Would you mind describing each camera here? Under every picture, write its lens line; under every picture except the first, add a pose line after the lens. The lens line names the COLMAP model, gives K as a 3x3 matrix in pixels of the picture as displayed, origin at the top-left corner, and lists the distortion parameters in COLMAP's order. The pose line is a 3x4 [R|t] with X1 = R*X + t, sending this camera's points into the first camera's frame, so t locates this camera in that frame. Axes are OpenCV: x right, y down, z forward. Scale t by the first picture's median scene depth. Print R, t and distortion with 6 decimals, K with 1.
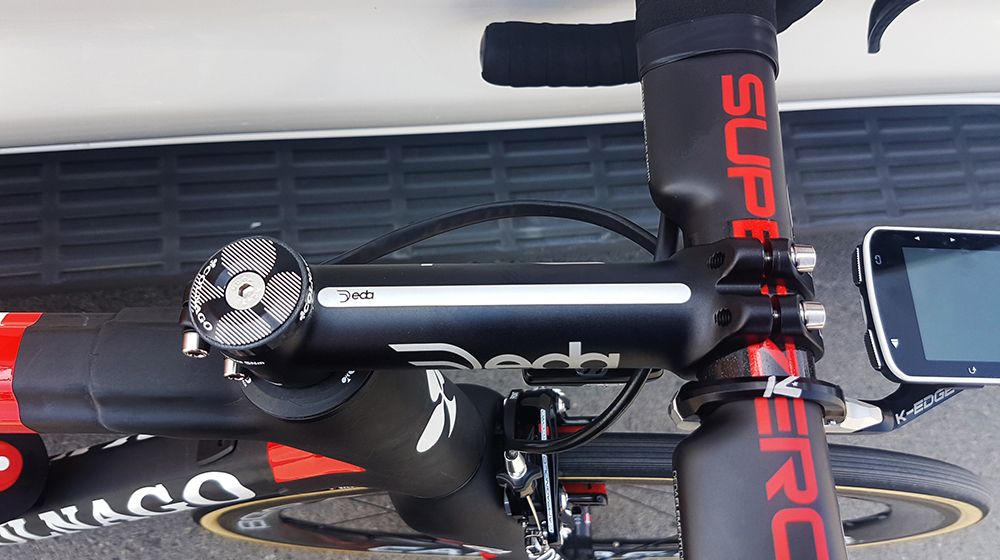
lens RADIAL K [[803.5, 0, 465.7], [0, 803.5, 279.9], [0, 0, 1]] dist [0.083988, -0.171120]
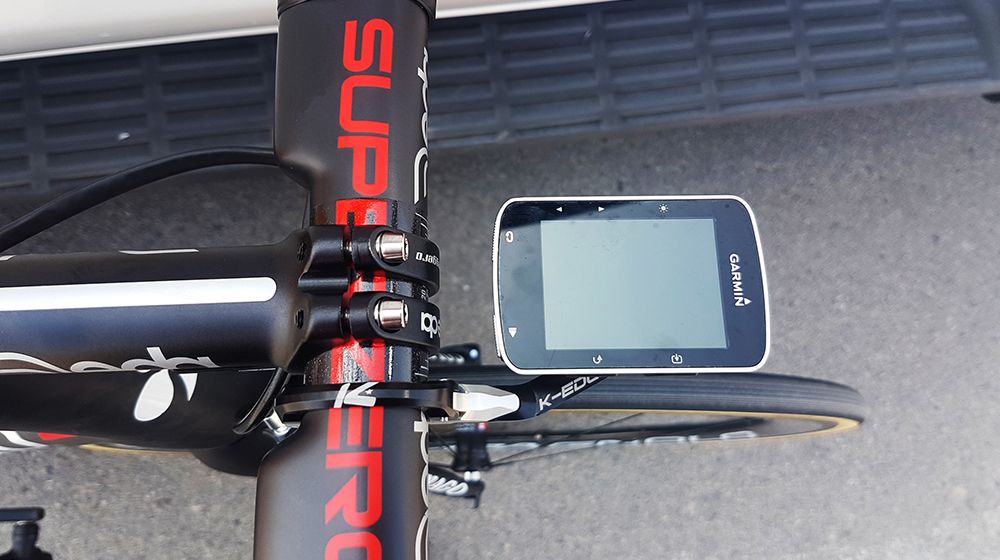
lens RADIAL K [[797.8, 0, 485.6], [0, 797.8, 279.3], [0, 0, 1]] dist [0.187382, -0.426953]
pose [[0.999377, -0.034078, -0.009209, 0.470231], [0.035114, 0.986442, 0.160308, -0.117073], [0.003622, -0.160531, 0.987024, 0.111262]]
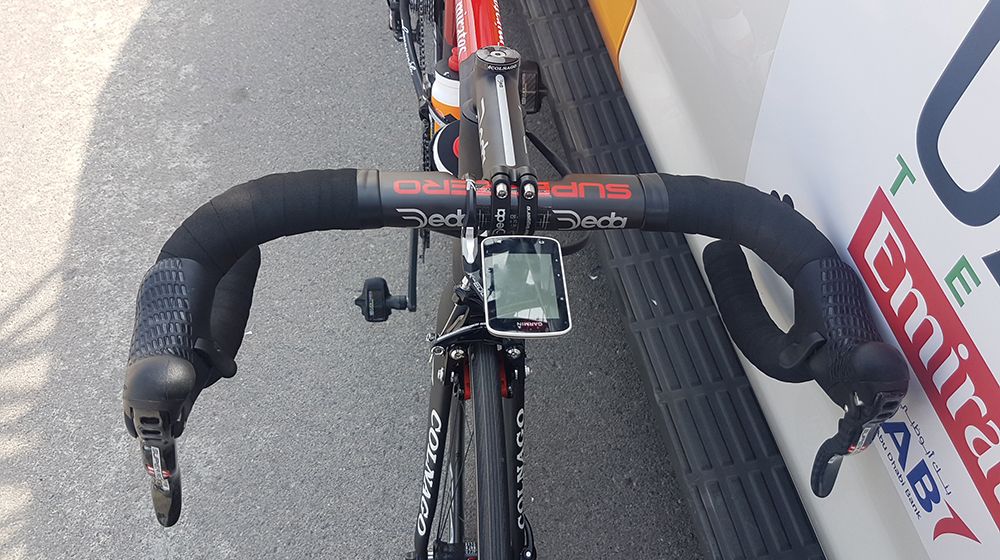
lens RADIAL K [[797.8, 0, 485.6], [0, 797.8, 279.3], [0, 0, 1]] dist [0.187382, -0.426953]
pose [[0.065483, 0.741498, -0.667752, 1.837227], [-0.938722, 0.272716, 0.210778, -0.279983], [0.338398, 0.613031, 0.713919, -0.409737]]
